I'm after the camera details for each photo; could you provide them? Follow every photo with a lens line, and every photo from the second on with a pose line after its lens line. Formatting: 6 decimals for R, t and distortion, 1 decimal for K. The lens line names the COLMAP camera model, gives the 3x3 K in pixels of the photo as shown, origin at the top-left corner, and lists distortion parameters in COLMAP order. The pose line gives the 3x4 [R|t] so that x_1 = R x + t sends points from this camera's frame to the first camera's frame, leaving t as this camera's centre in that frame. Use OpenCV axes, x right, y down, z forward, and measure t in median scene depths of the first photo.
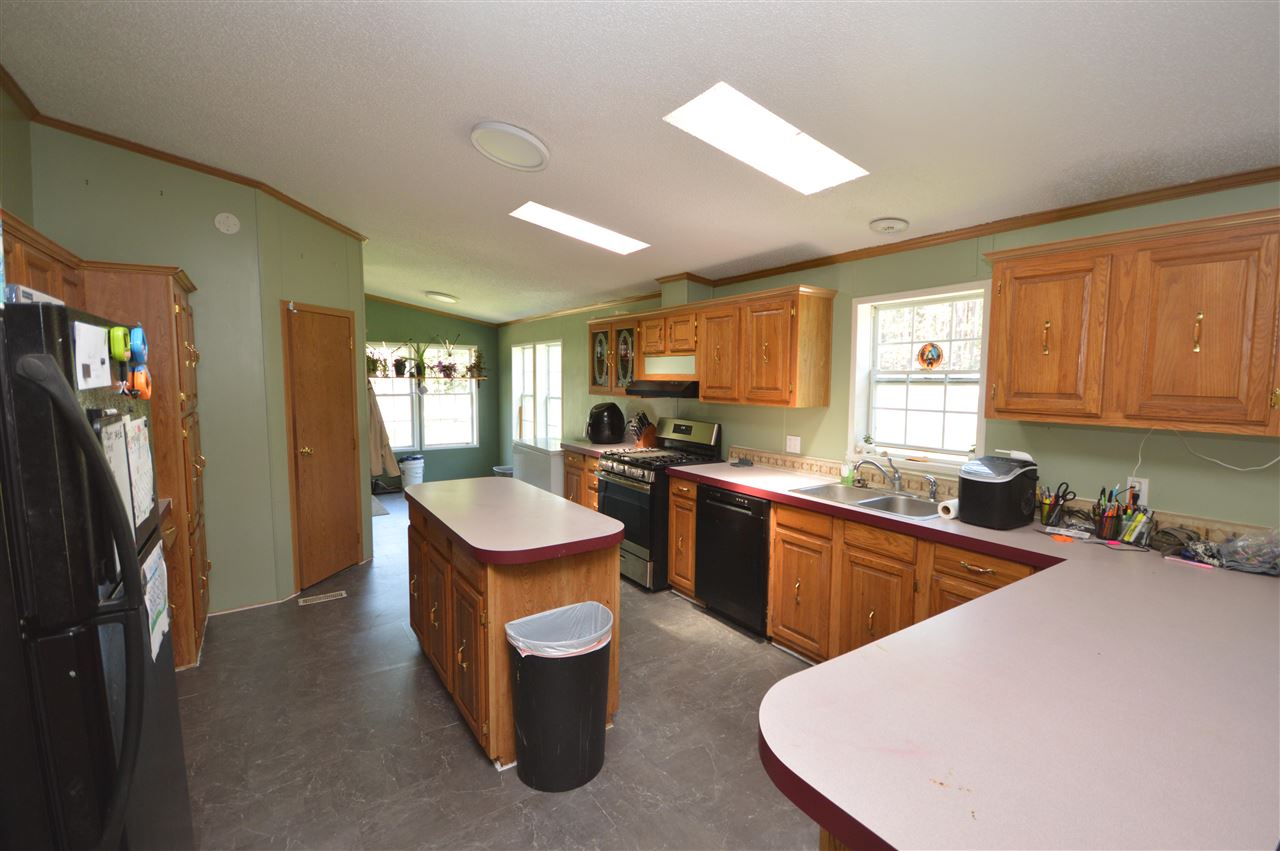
lens RADIAL K [[568.1, 0, 648.3], [0, 568.1, 427.4], [0, 0, 1]] dist [0.002873, -0.008791]
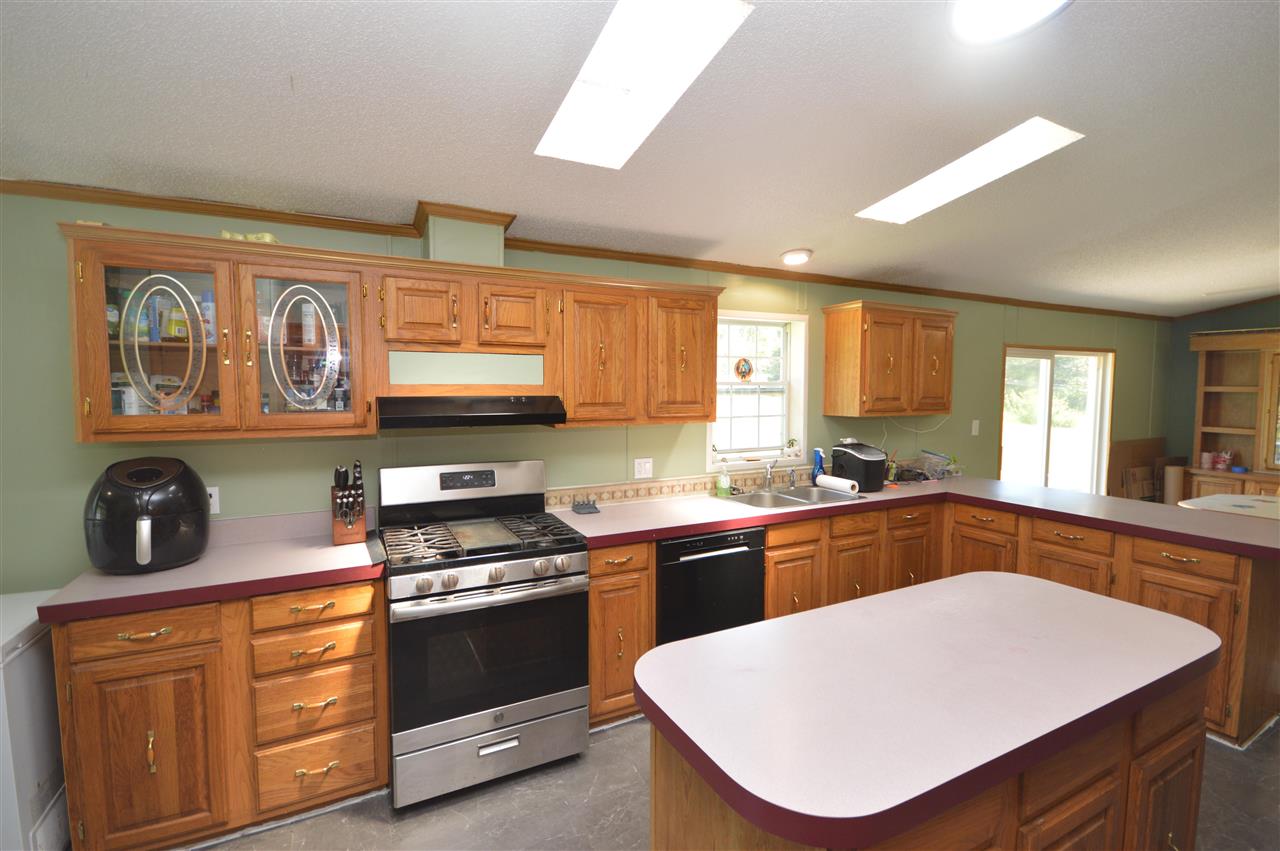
lens RADIAL K [[568.1, 0, 650.9], [0, 568.1, 424.0], [0, 0, 1]] dist [0.002873, -0.008791]
pose [[0.117581, -0.068249, 0.990715, -0.568855], [0.088932, 0.994351, 0.057944, -0.082190], [-0.989073, 0.081293, 0.122987, 0.871162]]
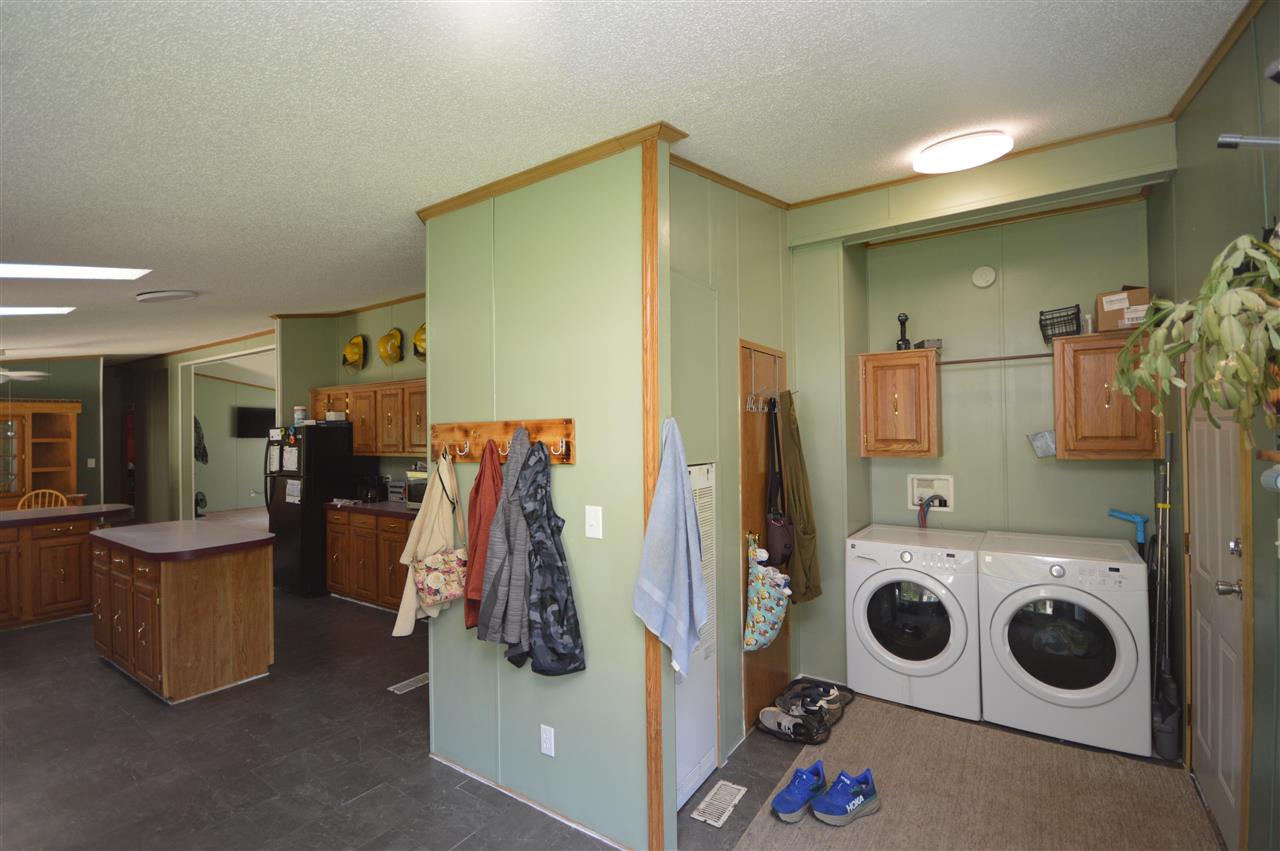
lens RADIAL K [[568.1, 0, 648.3], [0, 568.1, 421.0], [0, 0, 1]] dist [0.002873, -0.008791]
pose [[-0.926482, 0.001019, -0.376337, -0.588798], [-0.025335, 0.997559, 0.065070, -0.186447], [0.375485, 0.069821, -0.924195, 1.974353]]
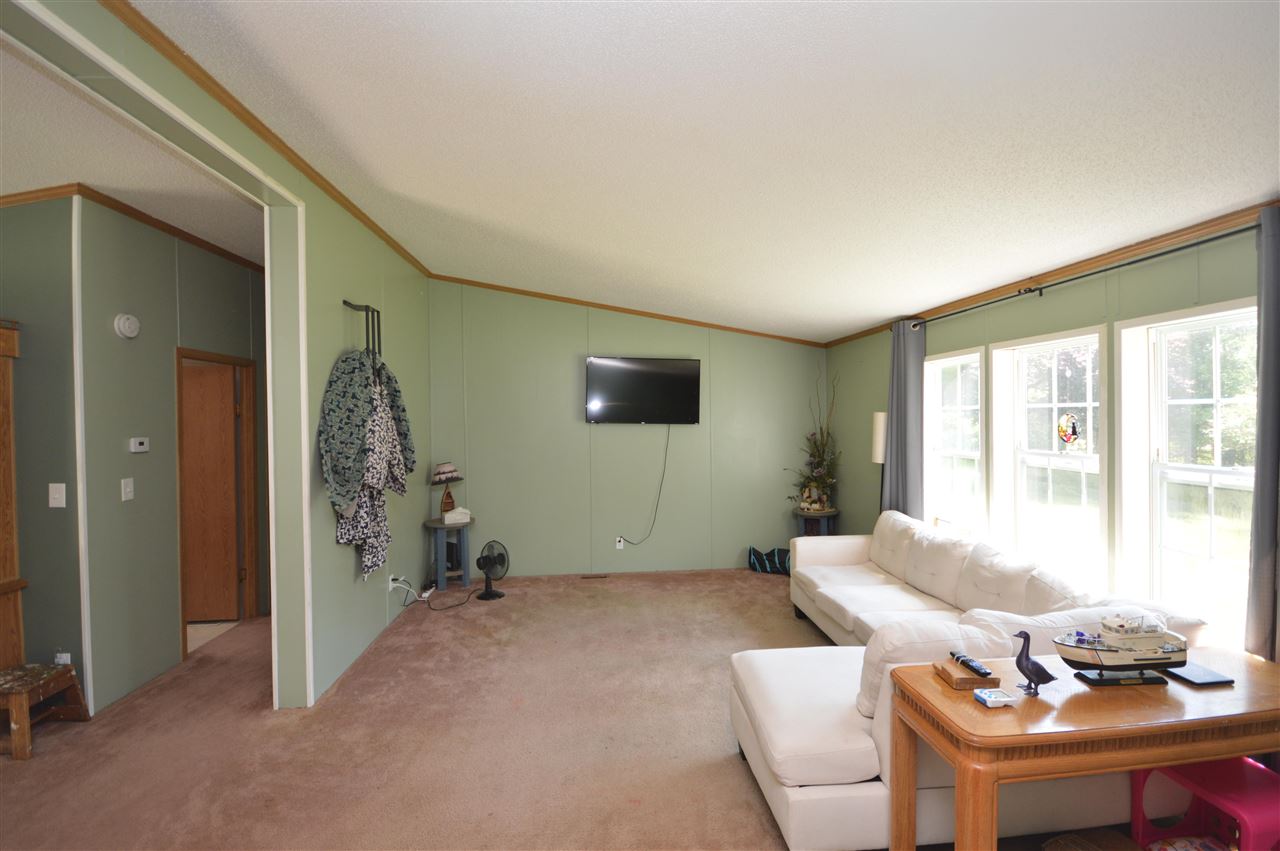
lens RADIAL K [[568.1, 0, 641.8], [0, 568.1, 423.1], [0, 0, 1]] dist [0.002873, -0.008791]
pose [[-0.876743, -0.001438, 0.480957, -0.501729], [0.048434, 0.994648, 0.091264, 0.036276], [-0.478514, 0.103310, -0.871981, -0.499685]]
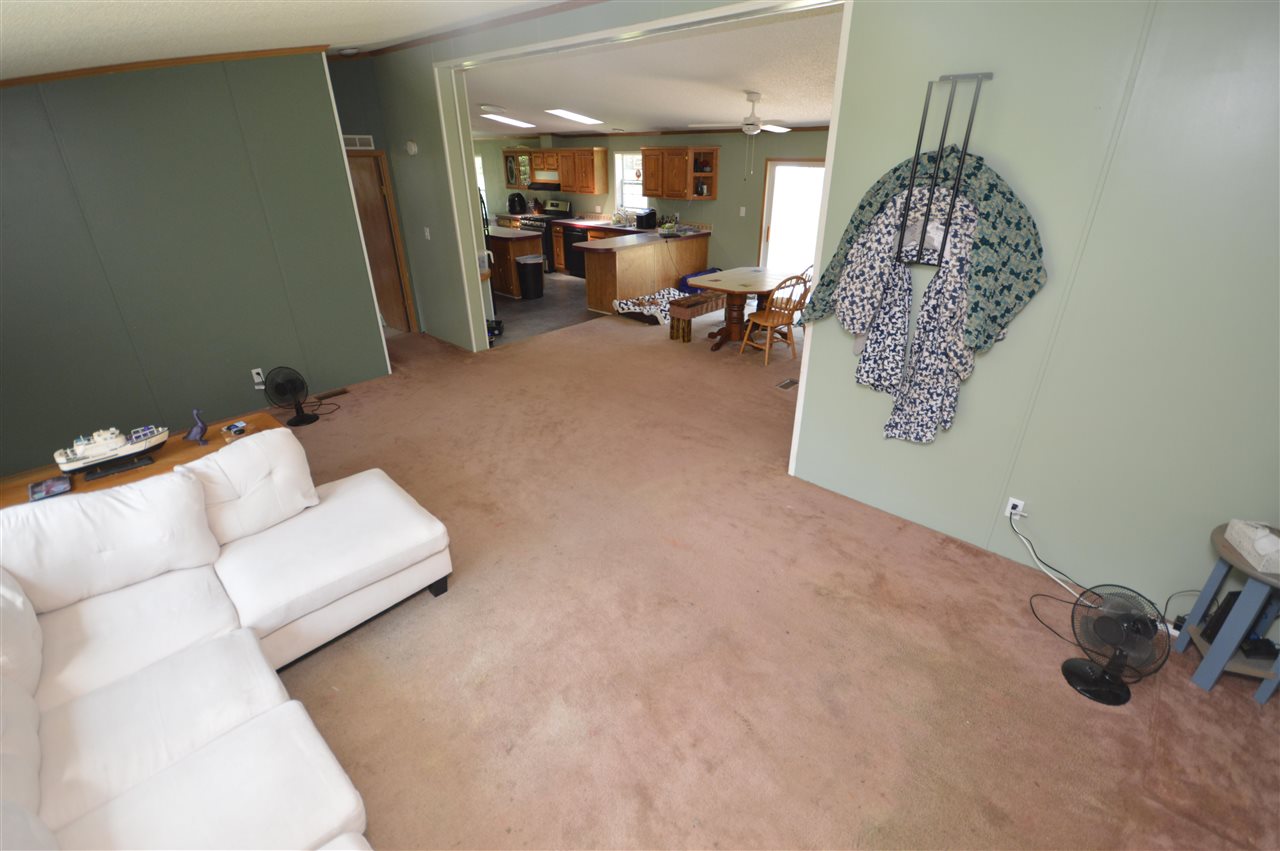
lens RADIAL K [[568.1, 0, 642.6], [0, 568.1, 425.0], [0, 0, 1]] dist [0.002873, -0.008791]
pose [[0.976545, -0.105645, 0.187612, -0.140339], [0.032623, 0.933890, 0.356069, 0.032453], [-0.212826, -0.341597, 0.915432, -1.765525]]
